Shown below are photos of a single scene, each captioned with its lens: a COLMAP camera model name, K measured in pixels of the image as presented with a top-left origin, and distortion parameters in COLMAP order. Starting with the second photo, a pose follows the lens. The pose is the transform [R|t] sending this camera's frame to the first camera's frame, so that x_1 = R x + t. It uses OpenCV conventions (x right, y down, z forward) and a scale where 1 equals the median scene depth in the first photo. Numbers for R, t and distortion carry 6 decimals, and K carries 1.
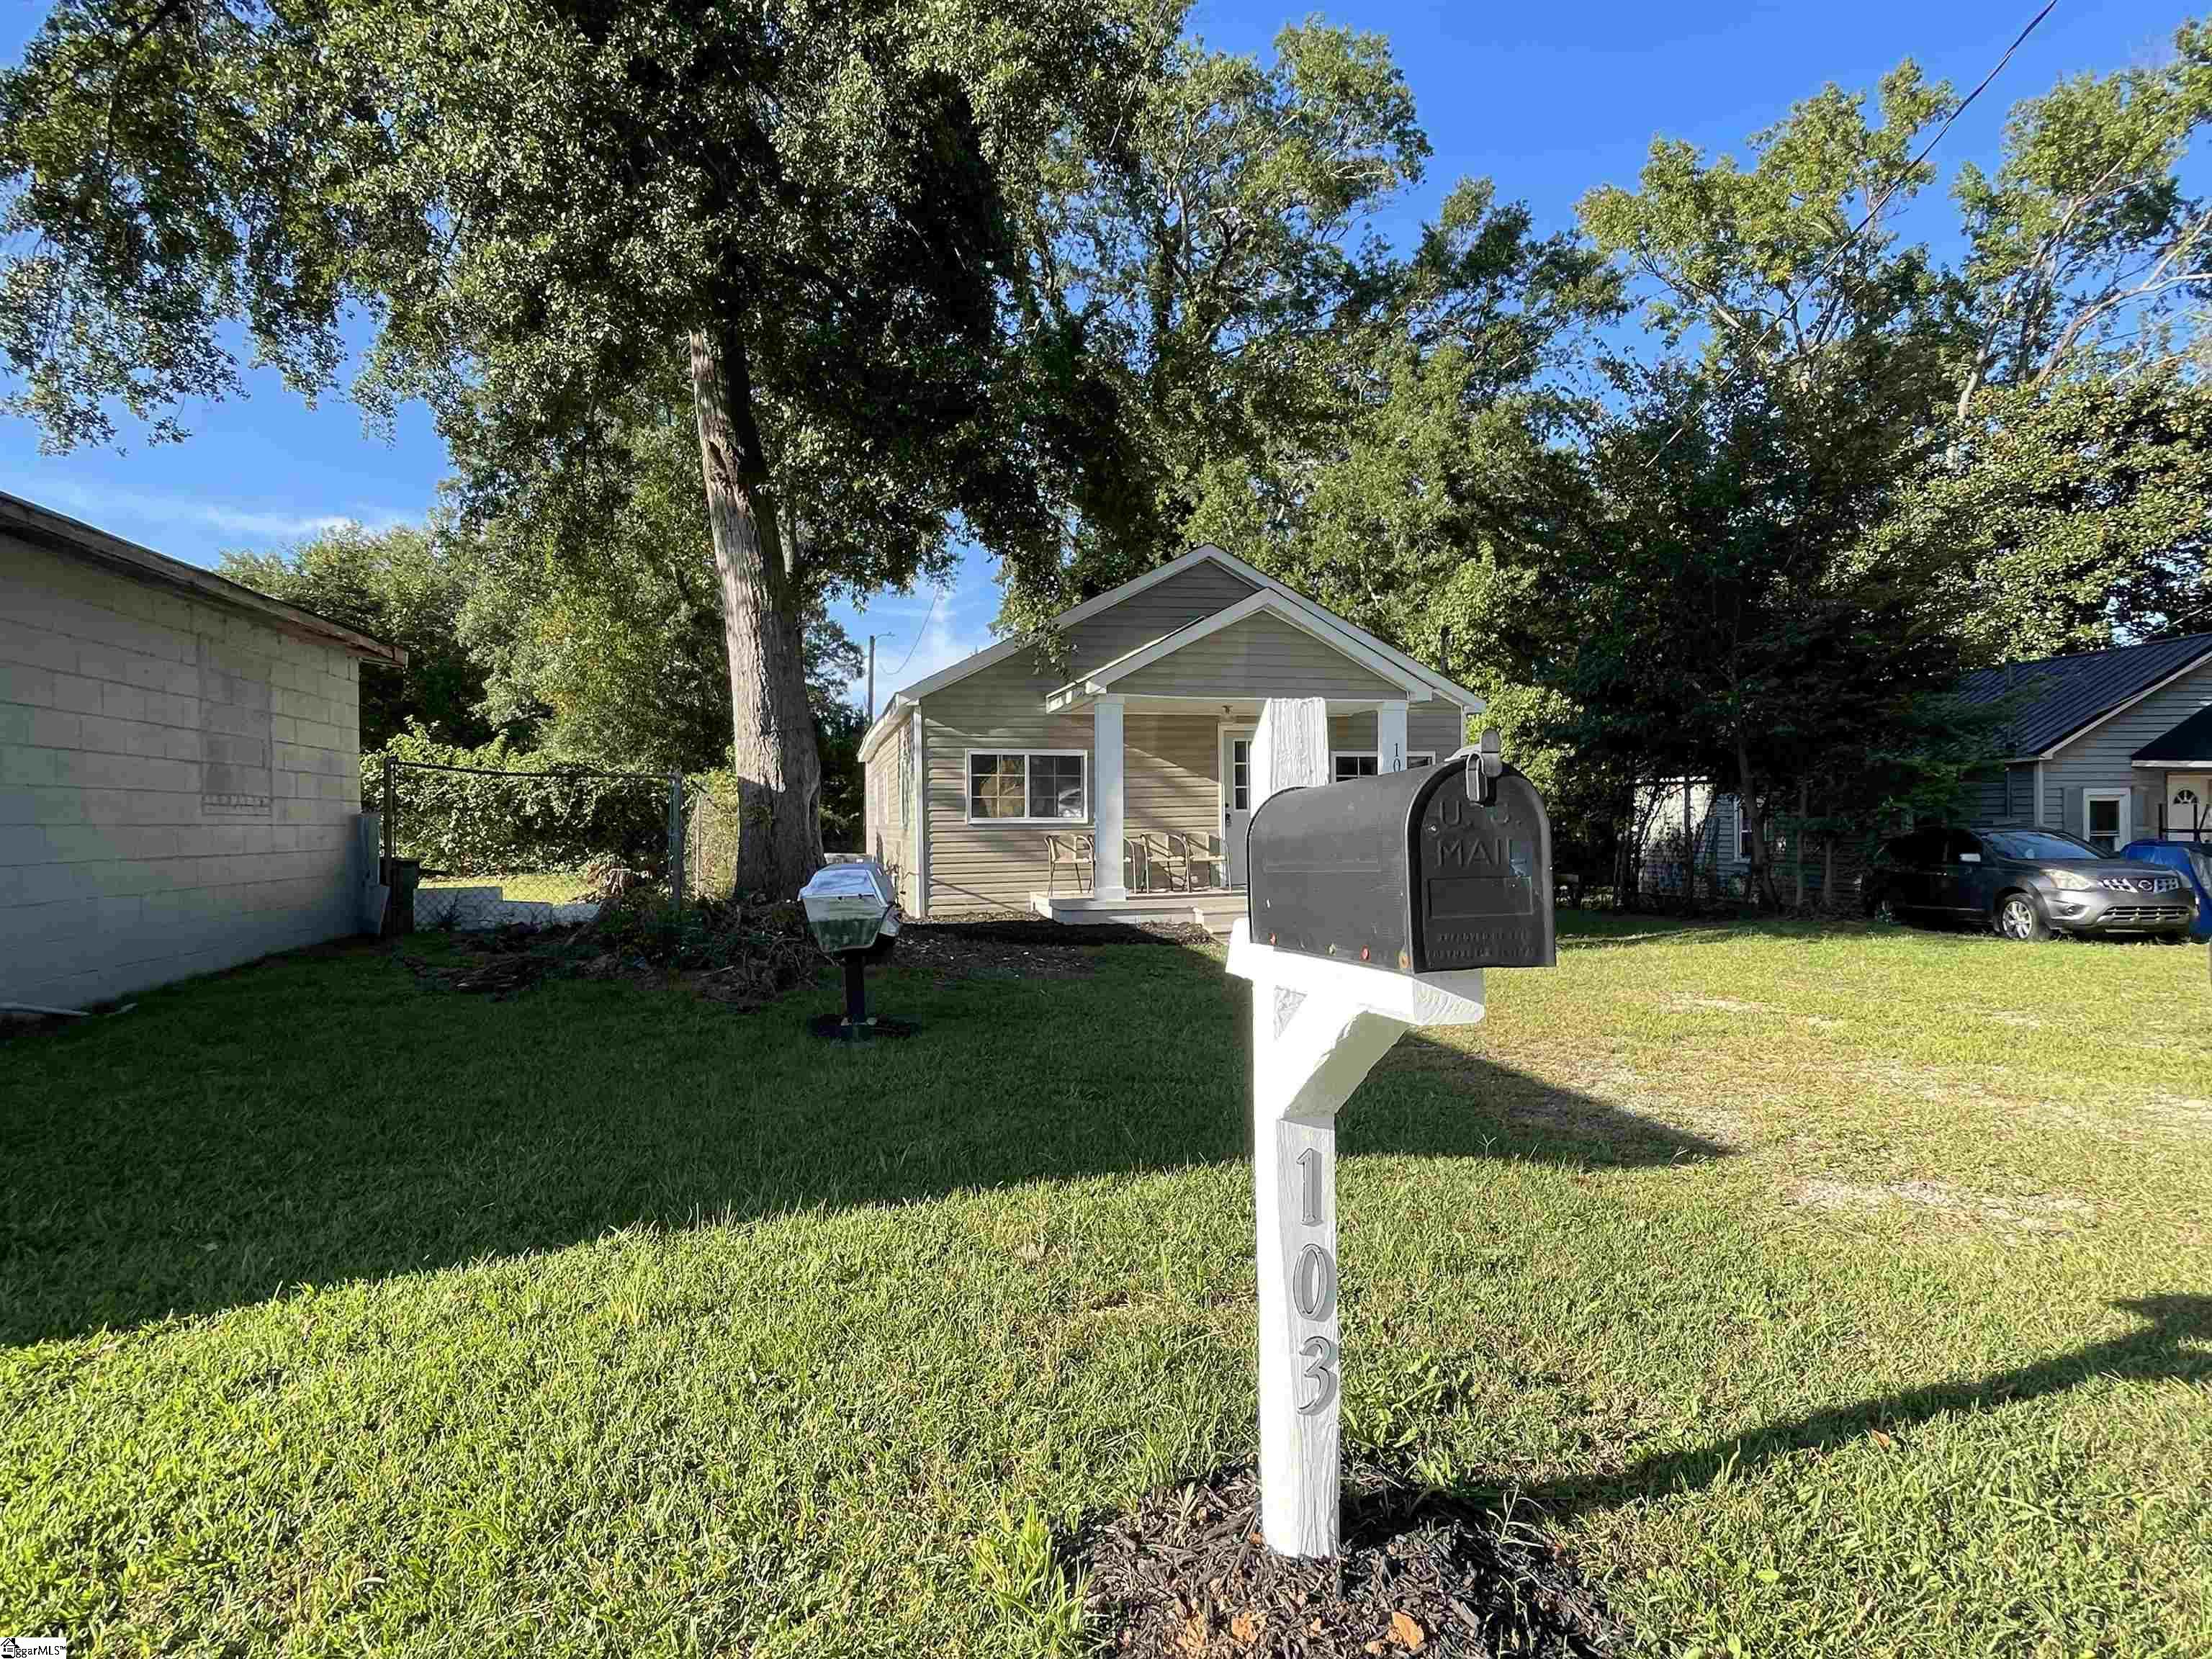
lens RADIAL K [[1169.3, 0, 1108.5], [0, 1169.3, 827.4], [0, 0, 1]] dist [0.002204, 0.000052]
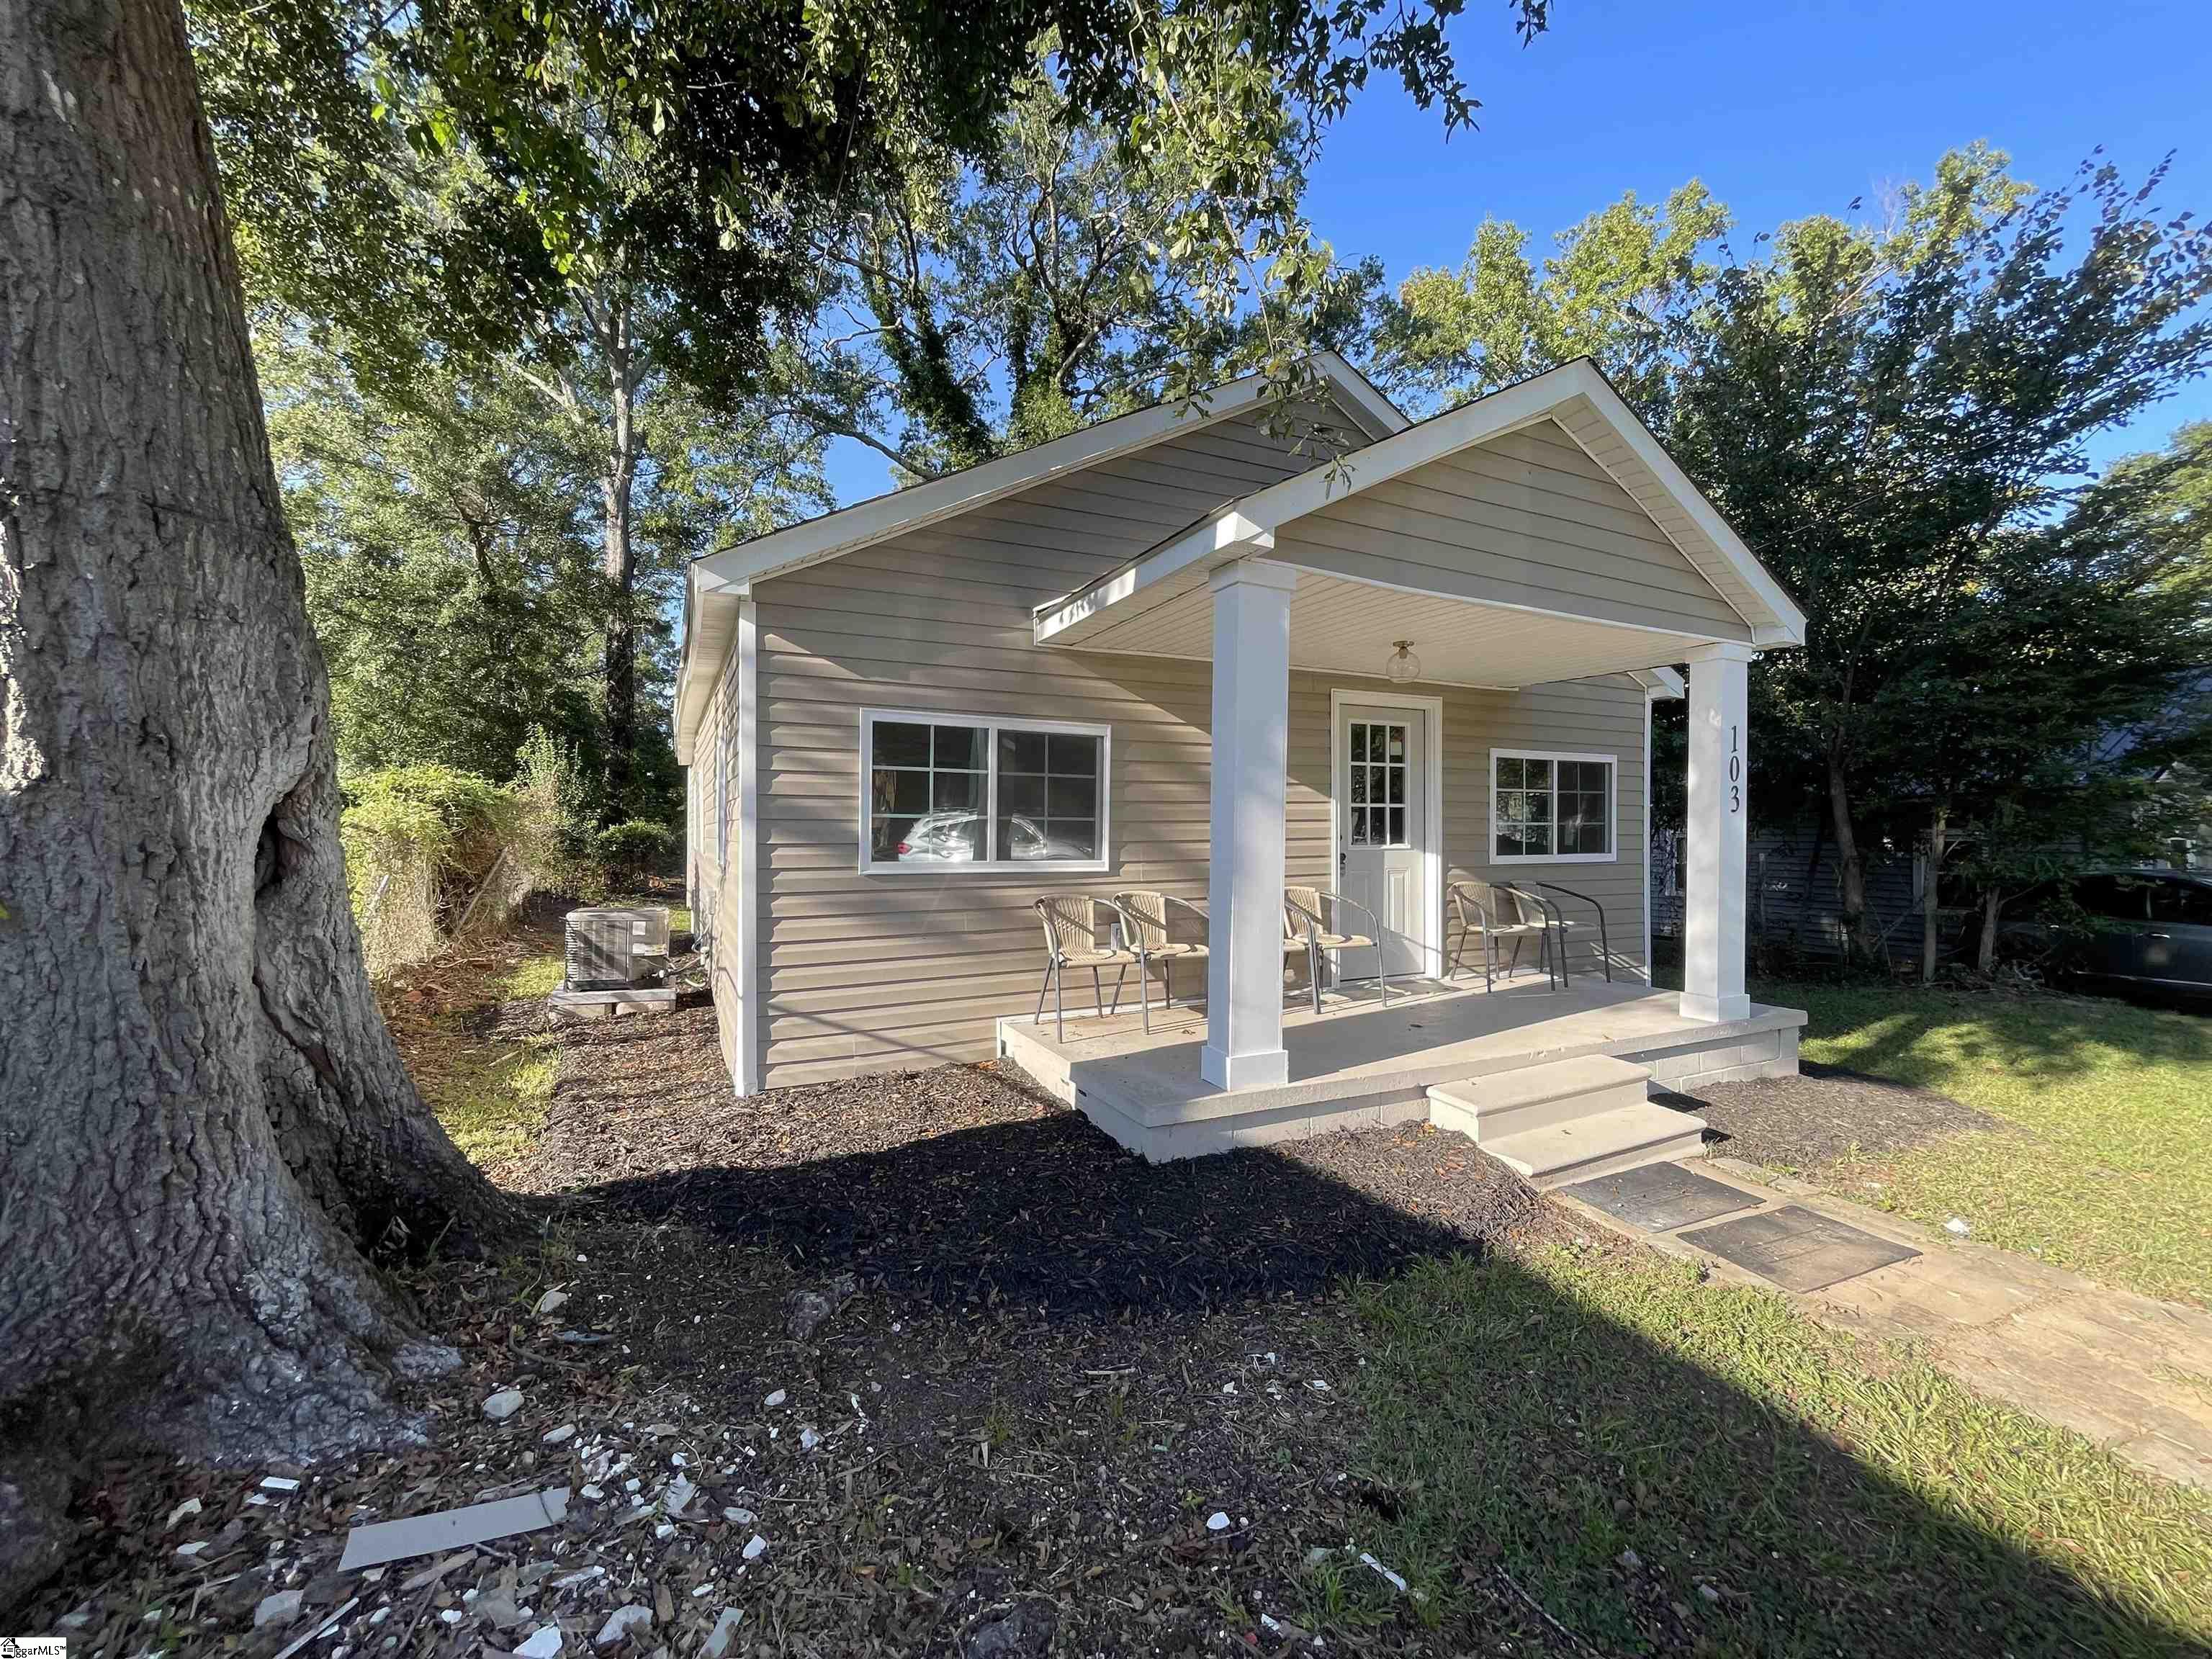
lens RADIAL K [[903.7, 0, 1111.5], [0, 903.7, 826.8], [0, 0, 1]] dist [-0.003655, 0.001474]
pose [[0.977789, 0.014840, 0.209067, -0.098382], [-0.012445, 0.999841, -0.012768, -0.018313], [-0.209224, 0.009883, 0.977818, 0.633451]]
